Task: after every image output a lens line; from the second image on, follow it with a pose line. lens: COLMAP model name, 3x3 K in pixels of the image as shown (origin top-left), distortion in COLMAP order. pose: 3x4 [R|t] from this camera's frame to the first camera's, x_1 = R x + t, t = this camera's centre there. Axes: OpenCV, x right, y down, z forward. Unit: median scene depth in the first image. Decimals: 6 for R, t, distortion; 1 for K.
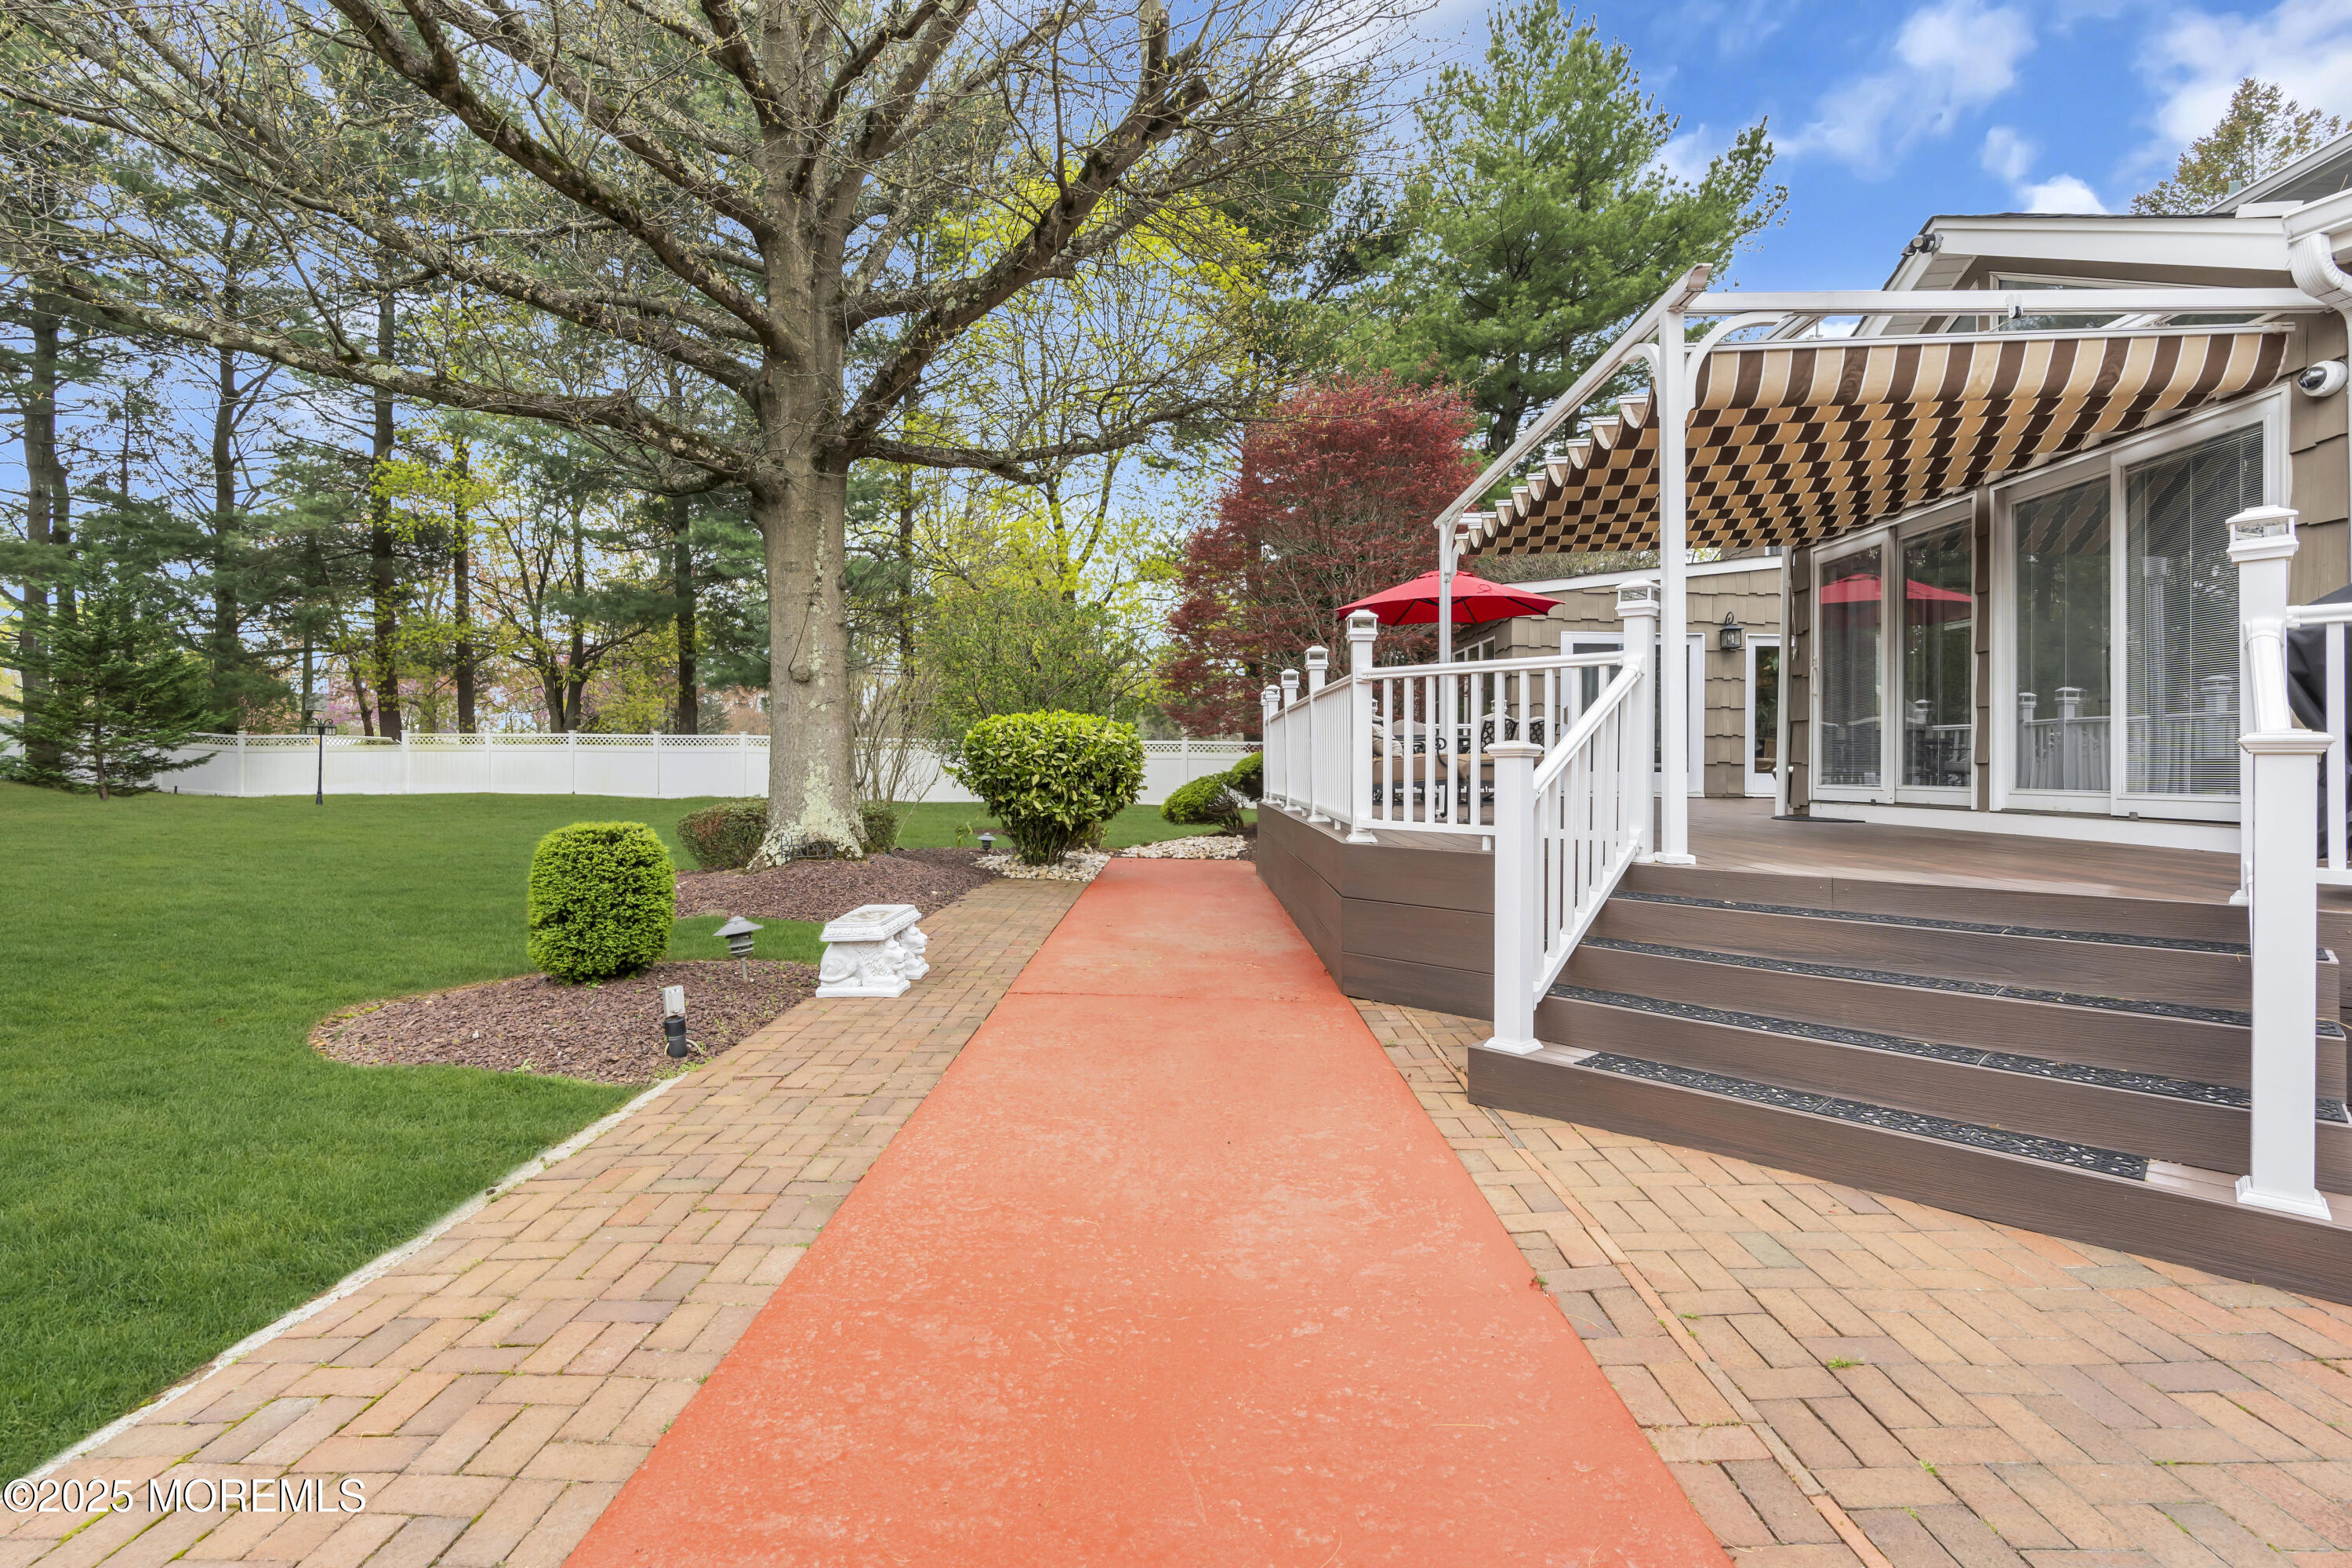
lens RADIAL K [[1064.7, 0, 1180.6], [0, 1064.7, 748.9], [0, 0, 1]] dist [-0.000132, 0.000478]
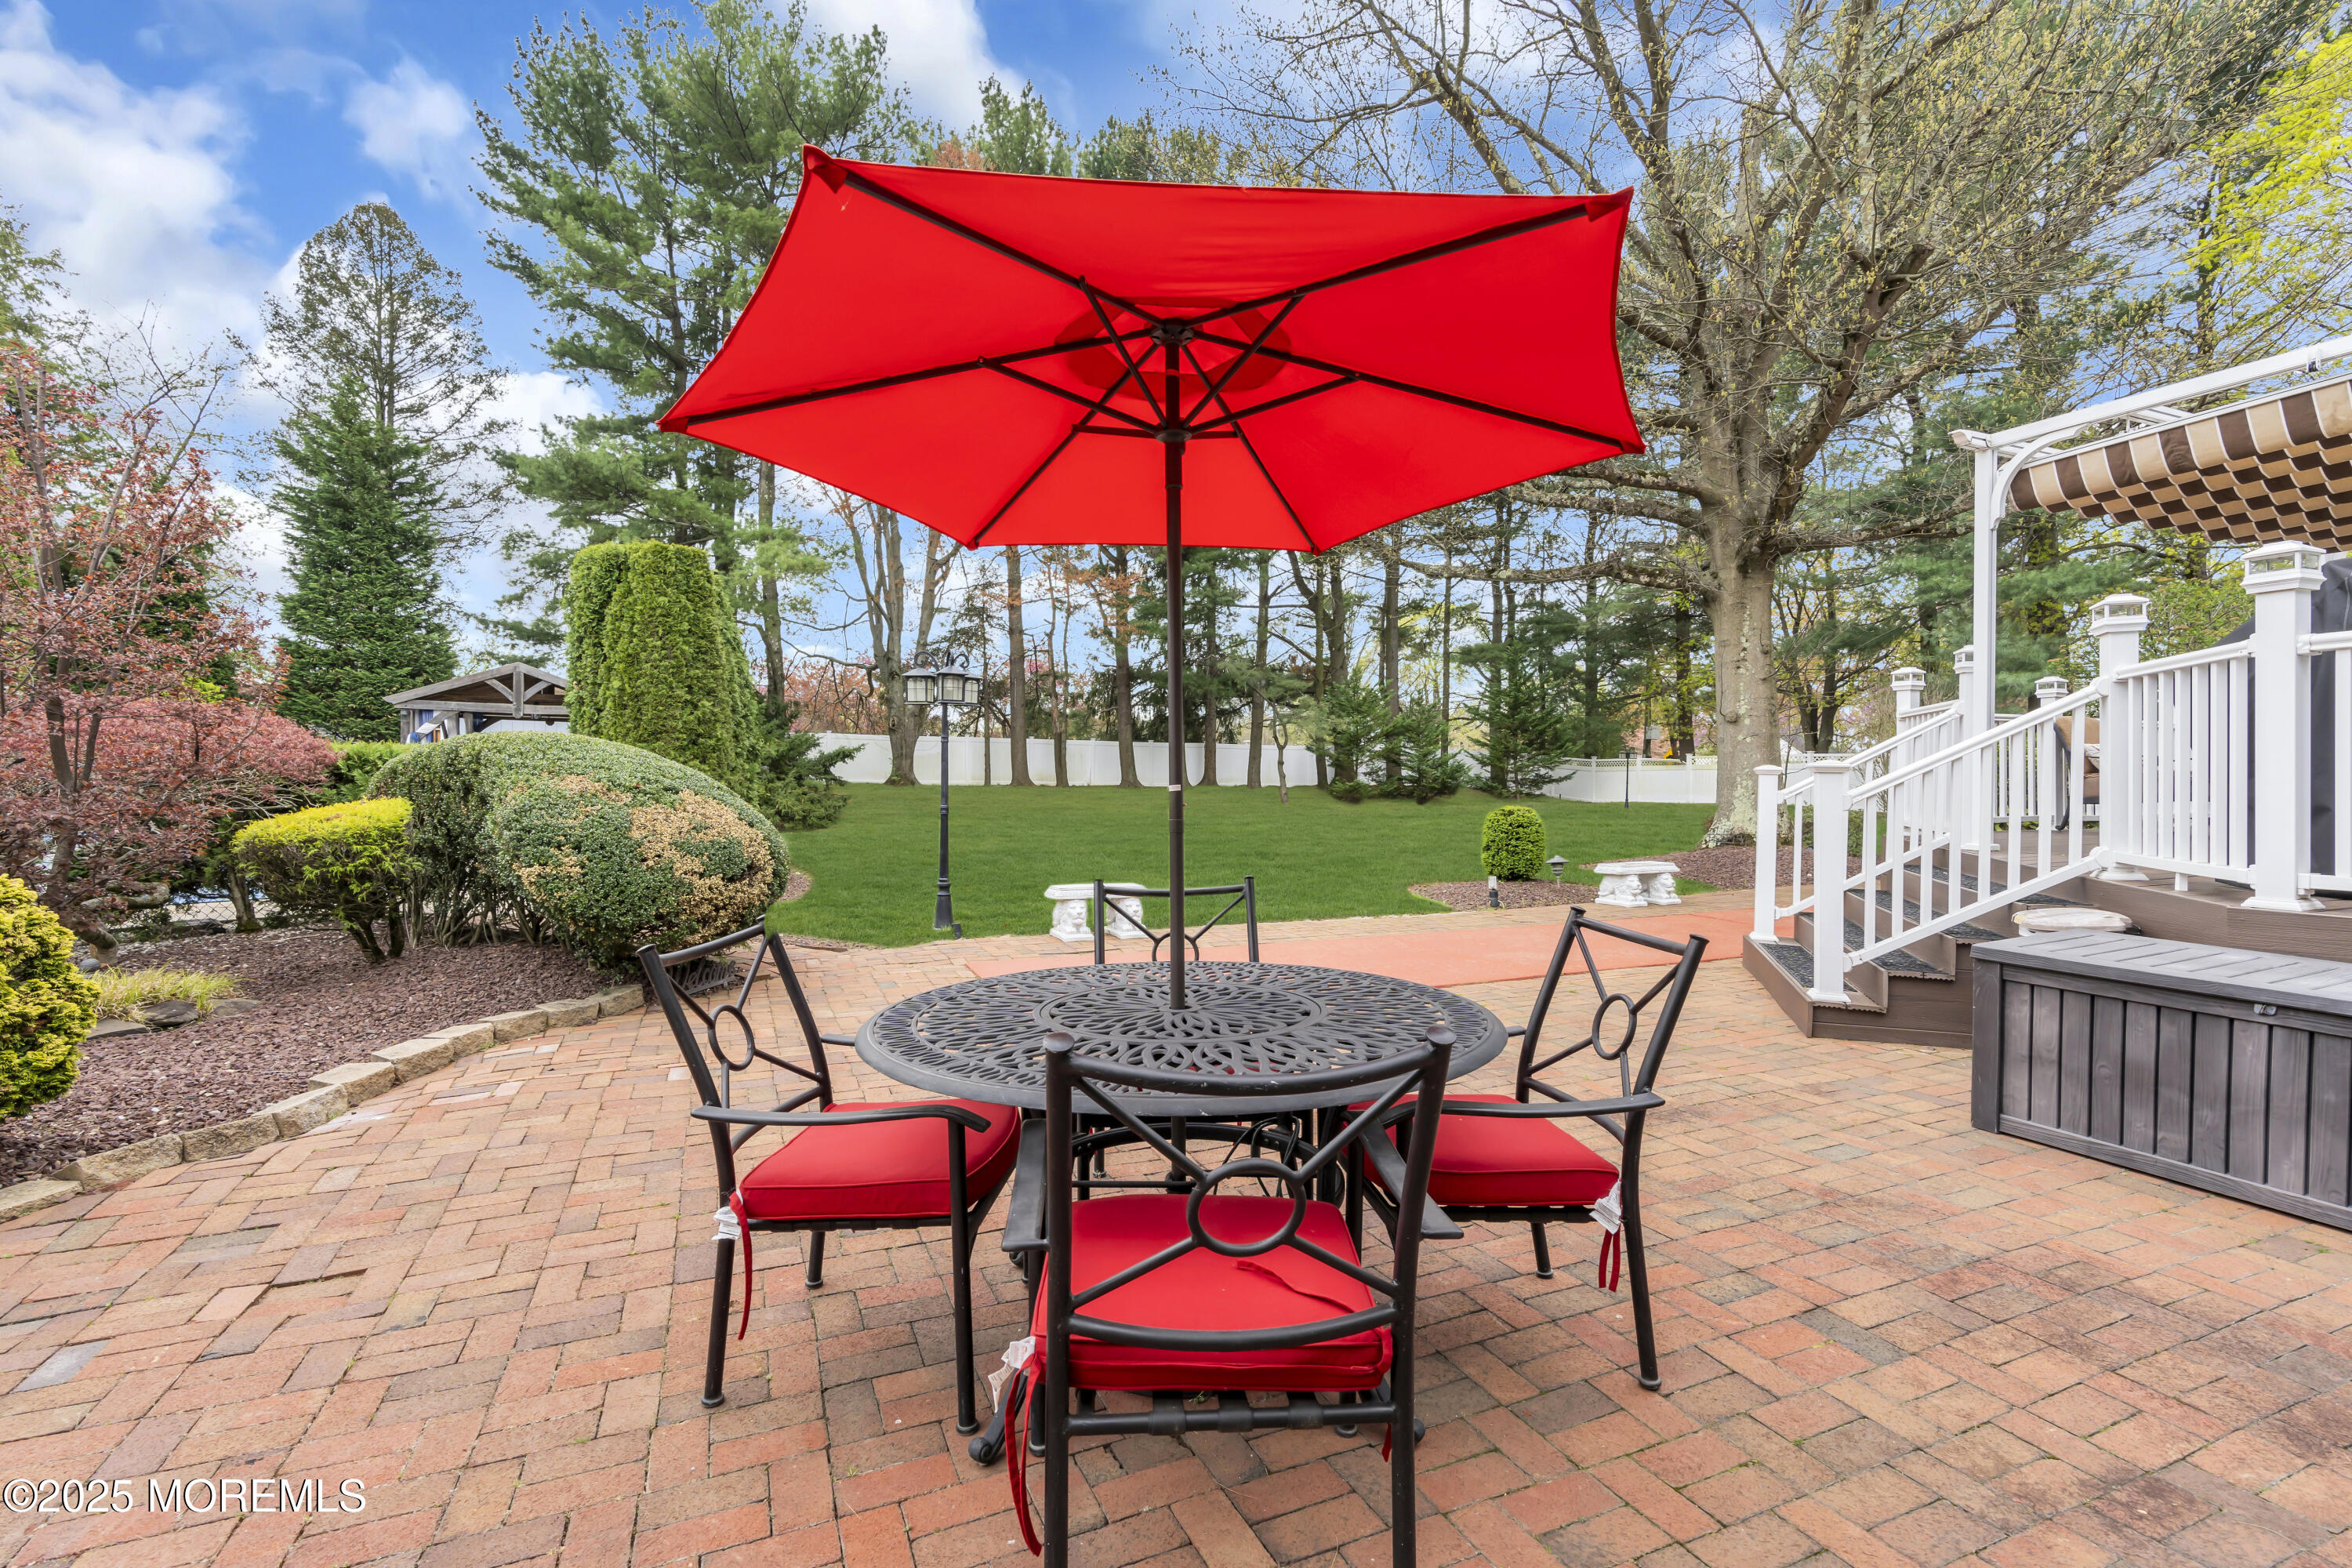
lens RADIAL K [[1000.0, 0, 1176.0], [0, 1000.0, 784.0], [0, 0, 1]] dist [0.000738, 0.000027]
pose [[0.393042, 0.007188, -0.919492, 0.234129], [0.009011, 0.999891, 0.011668, -0.000844], [0.919476, -0.012872, 0.392935, -0.088658]]
